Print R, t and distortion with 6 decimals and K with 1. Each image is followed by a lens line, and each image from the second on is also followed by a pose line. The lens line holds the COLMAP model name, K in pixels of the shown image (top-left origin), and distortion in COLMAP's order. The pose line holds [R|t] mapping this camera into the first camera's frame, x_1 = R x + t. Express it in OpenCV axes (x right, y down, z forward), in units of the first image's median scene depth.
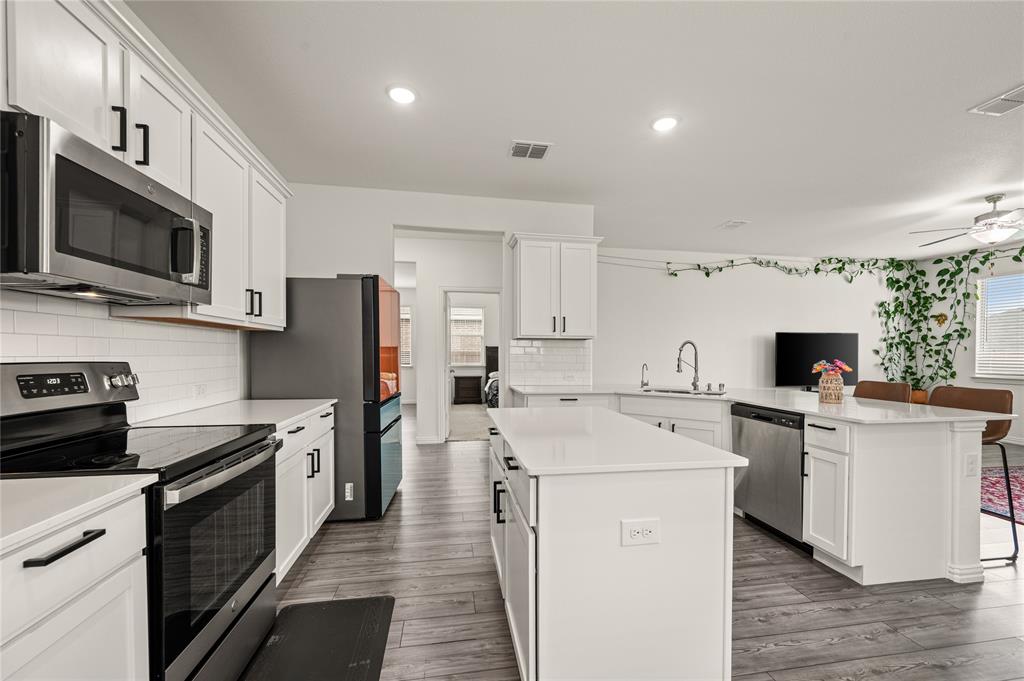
lens RADIAL K [[403.7, 0, 515.4], [0, 403.7, 368.7], [0, 0, 1]] dist [0.000154, 0.000022]
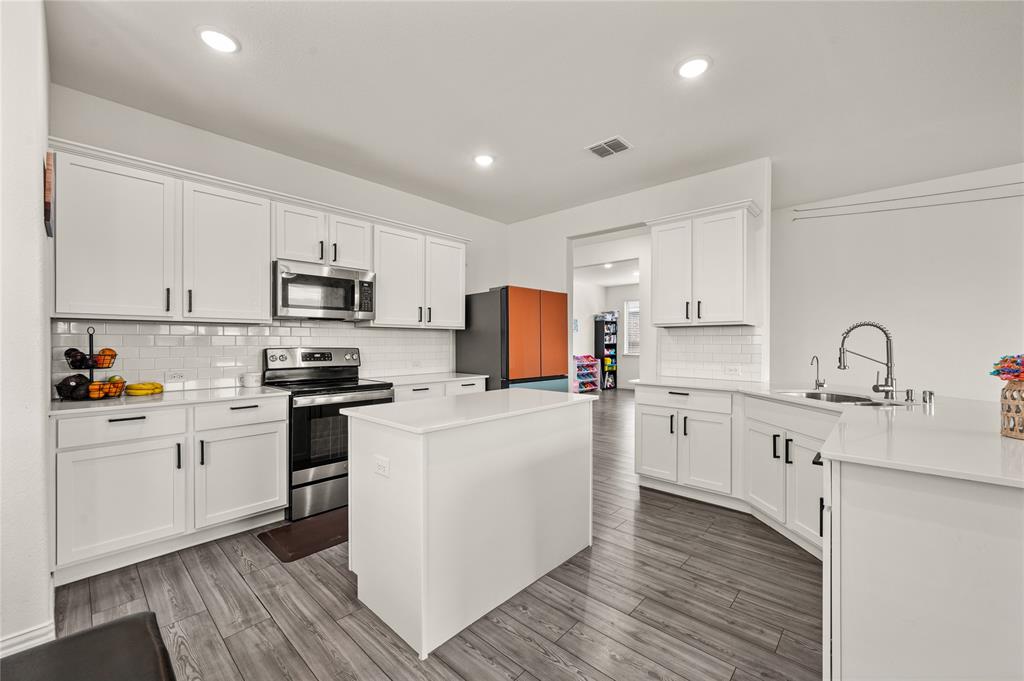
lens RADIAL K [[403.7, 0, 519.1], [0, 403.7, 345.8], [0, 0, 1]] dist [0.000154, 0.000022]
pose [[0.632038, -0.003146, -0.774931, 0.807900], [-0.025080, 0.999385, -0.024512, 0.000926], [0.774532, 0.034928, 0.631570, 0.207507]]
